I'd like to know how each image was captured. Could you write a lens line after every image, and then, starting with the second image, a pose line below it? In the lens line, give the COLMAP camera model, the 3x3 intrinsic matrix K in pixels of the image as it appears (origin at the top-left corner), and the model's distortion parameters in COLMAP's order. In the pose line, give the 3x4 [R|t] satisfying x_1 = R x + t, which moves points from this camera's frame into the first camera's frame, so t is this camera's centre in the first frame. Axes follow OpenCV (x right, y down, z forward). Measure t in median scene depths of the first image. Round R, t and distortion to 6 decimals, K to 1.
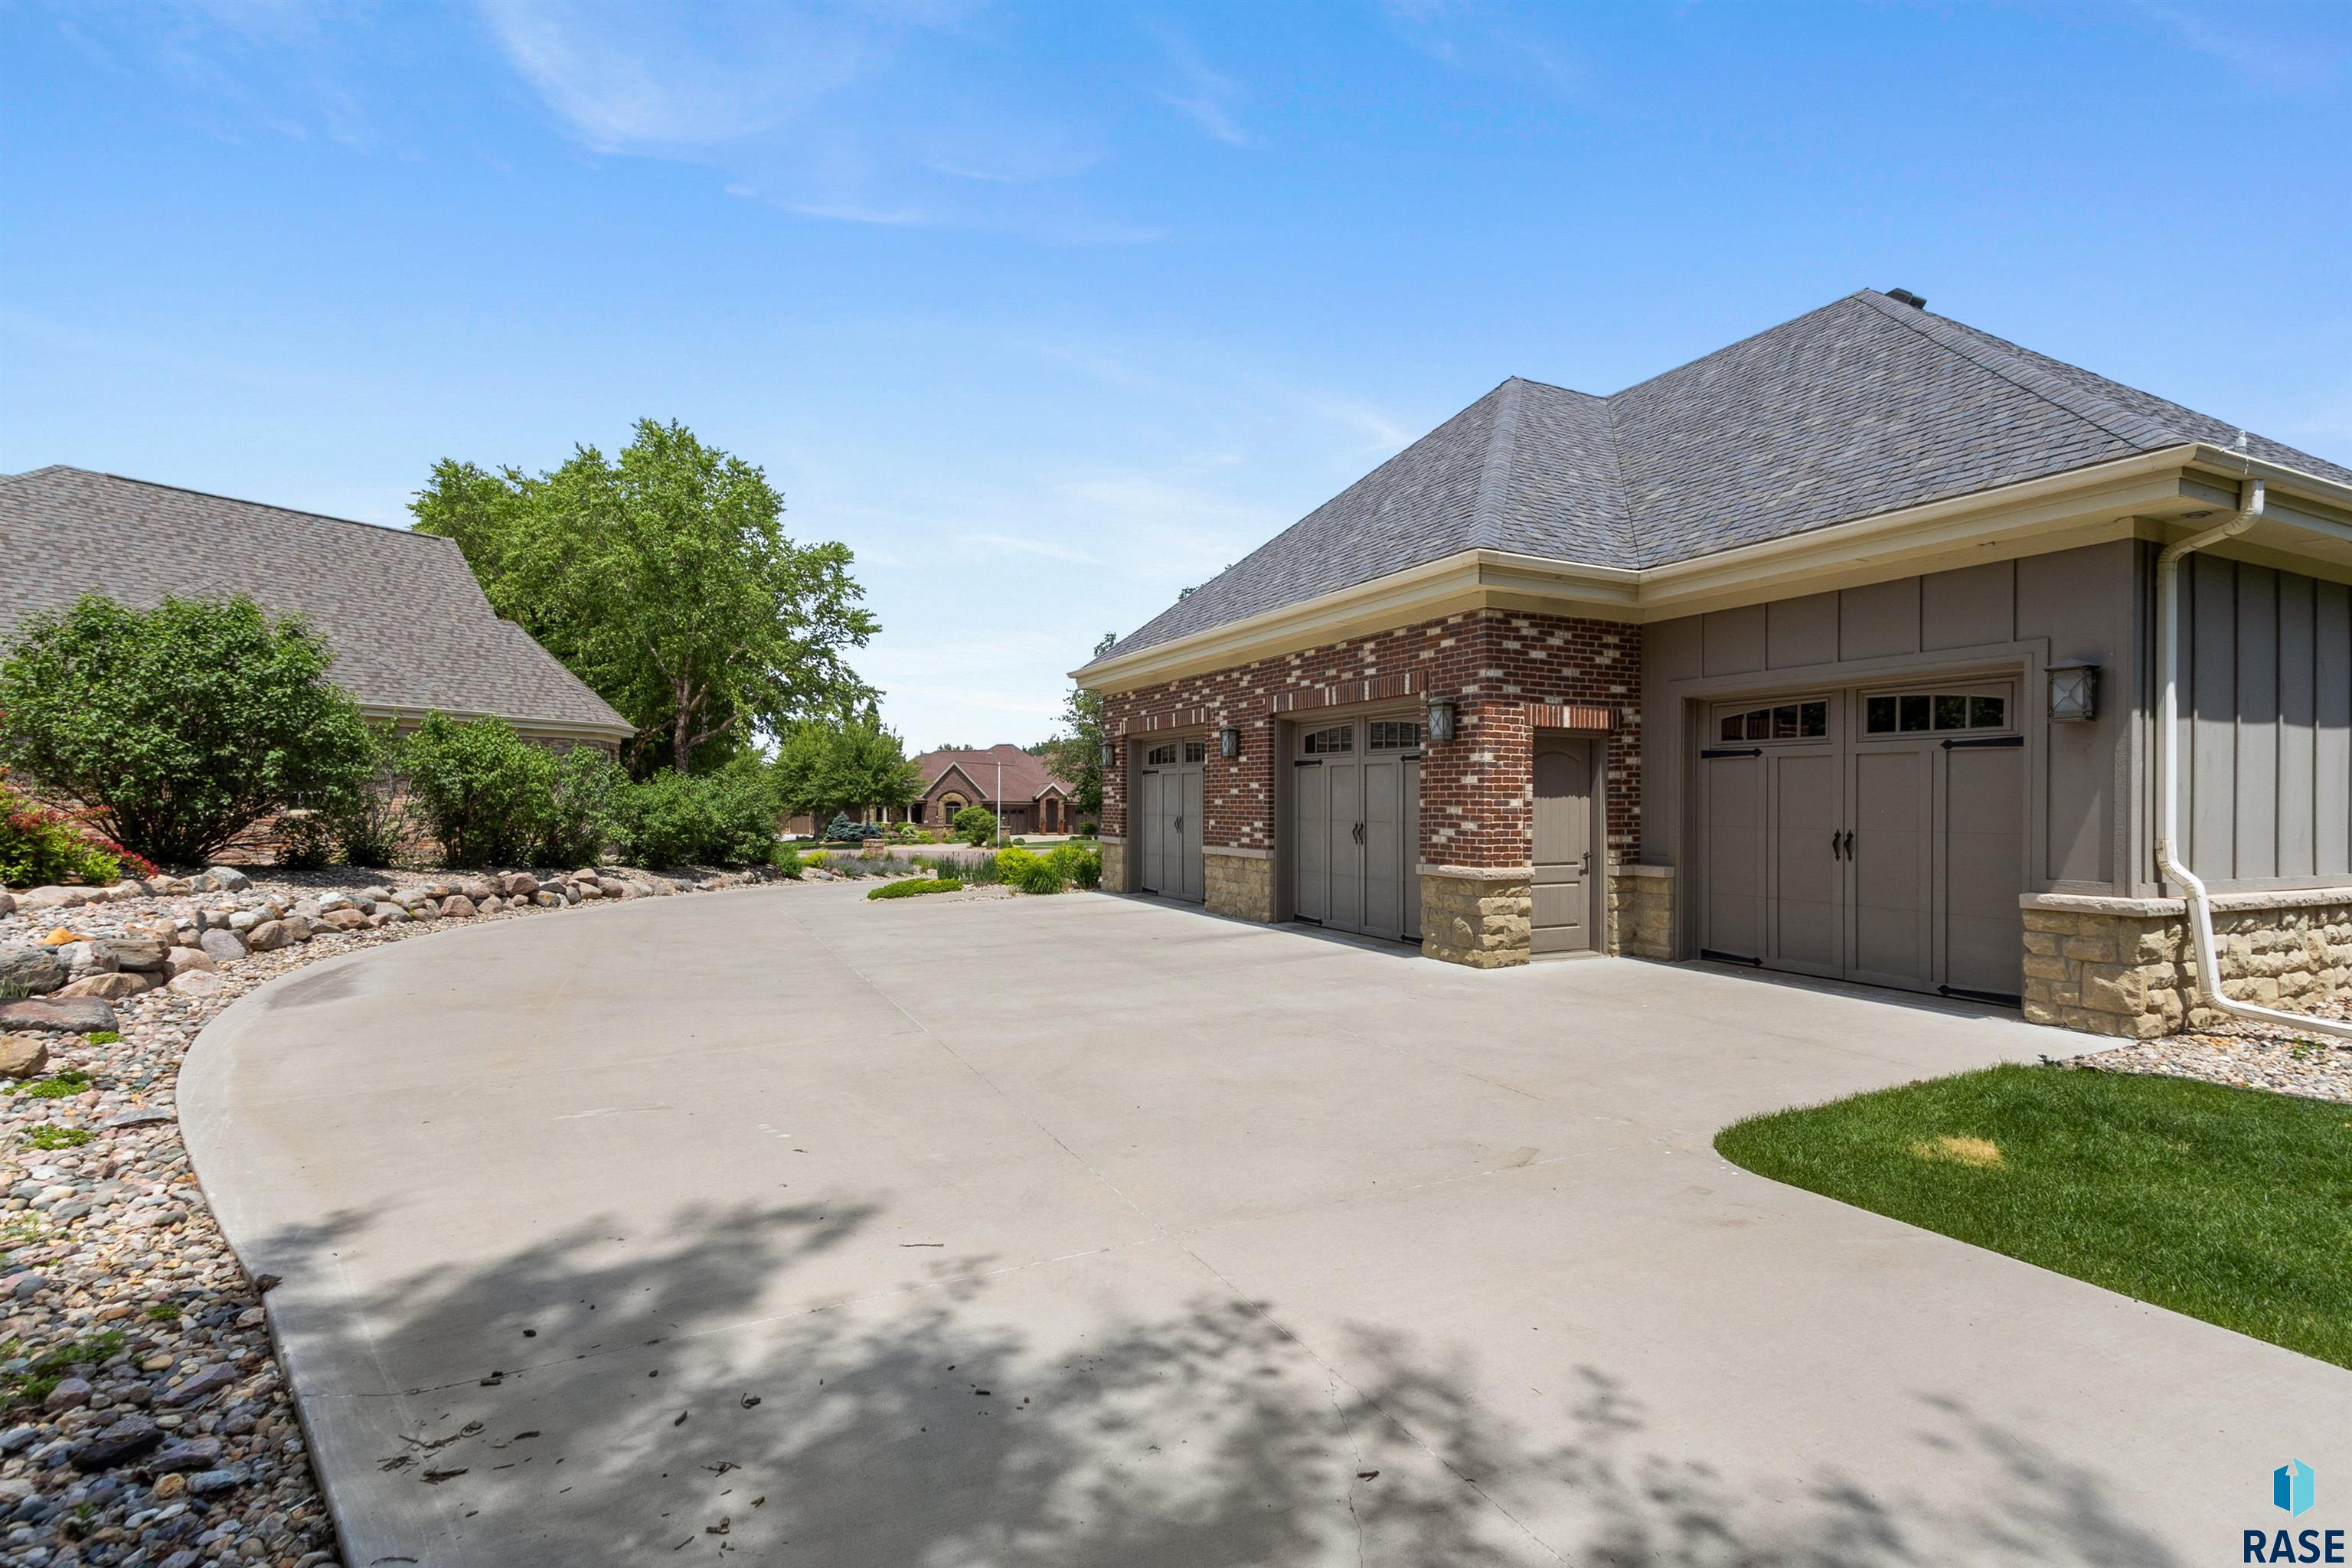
lens RADIAL K [[1092.0, 0, 1177.7], [0, 1092.0, 805.7], [0, 0, 1]] dist [-0.000977, -0.000136]
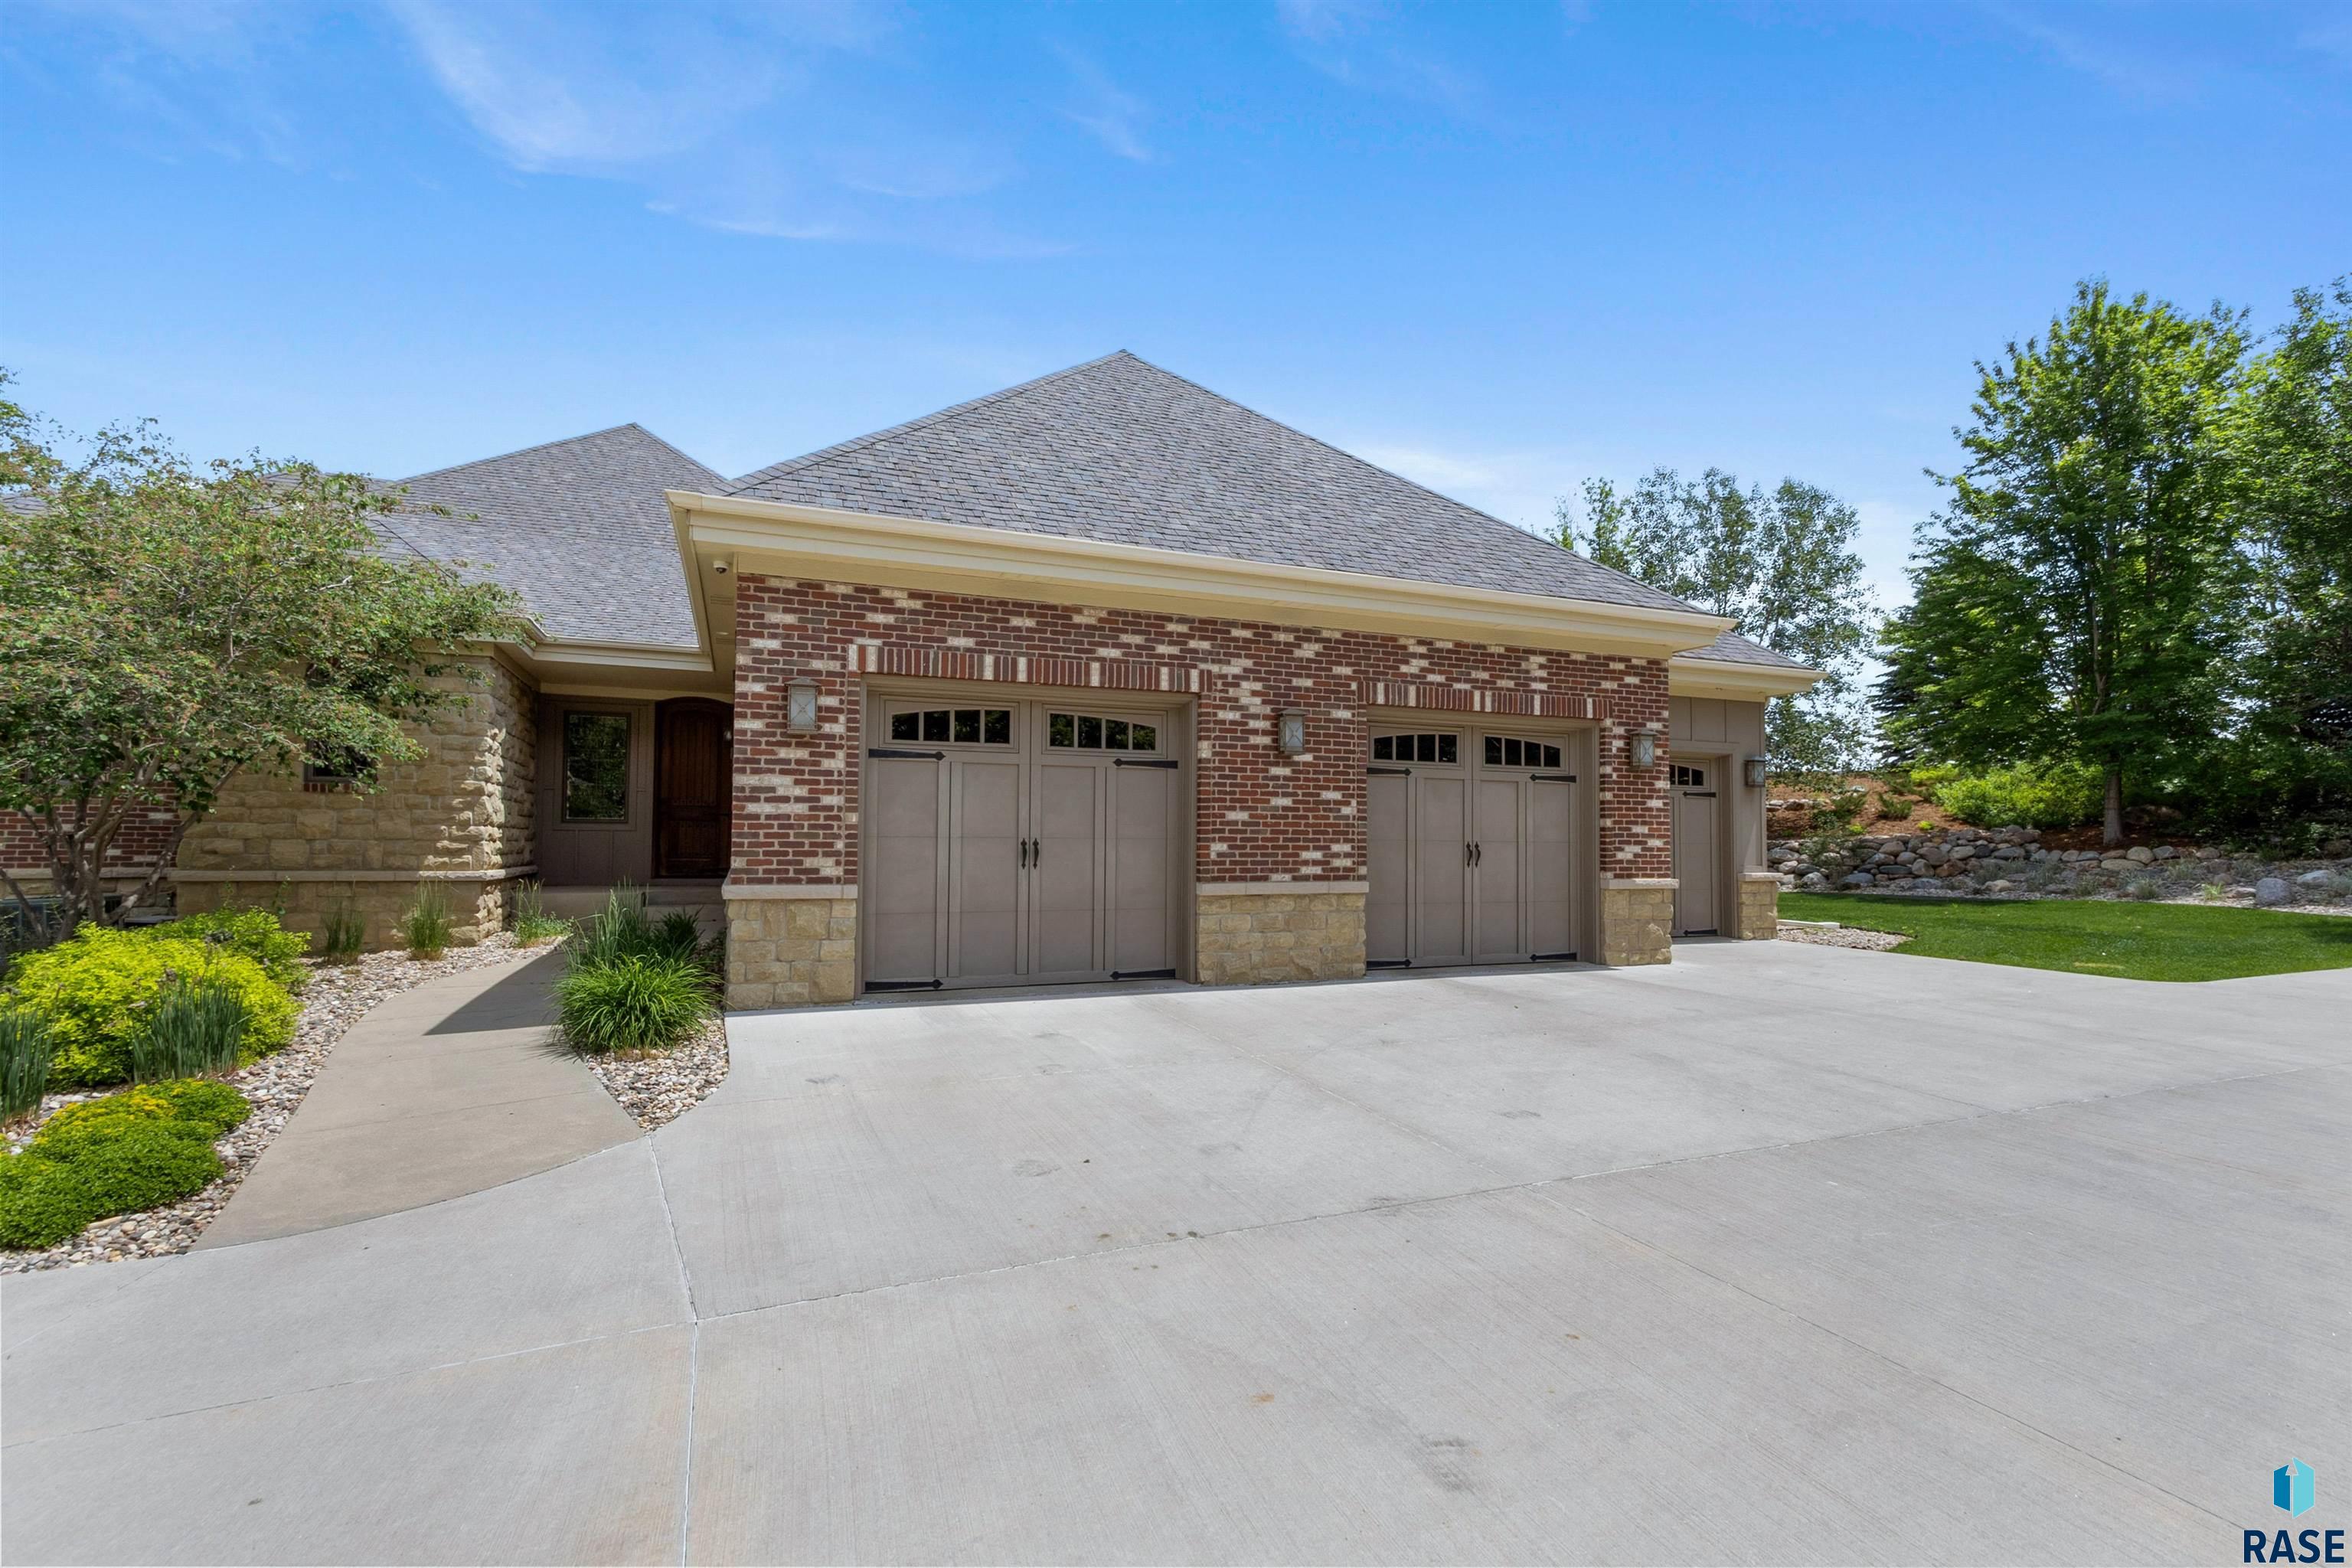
lens RADIAL K [[1346.0, 0, 1177.1], [0, 1346.0, 770.5], [0, 0, 1]] dist [0.002708, 0.000085]
pose [[-0.028869, 0.029315, 0.999153, -0.851654], [-0.012642, 0.999479, -0.029689, -0.007134], [-0.999503, -0.013488, -0.028483, 1.145169]]
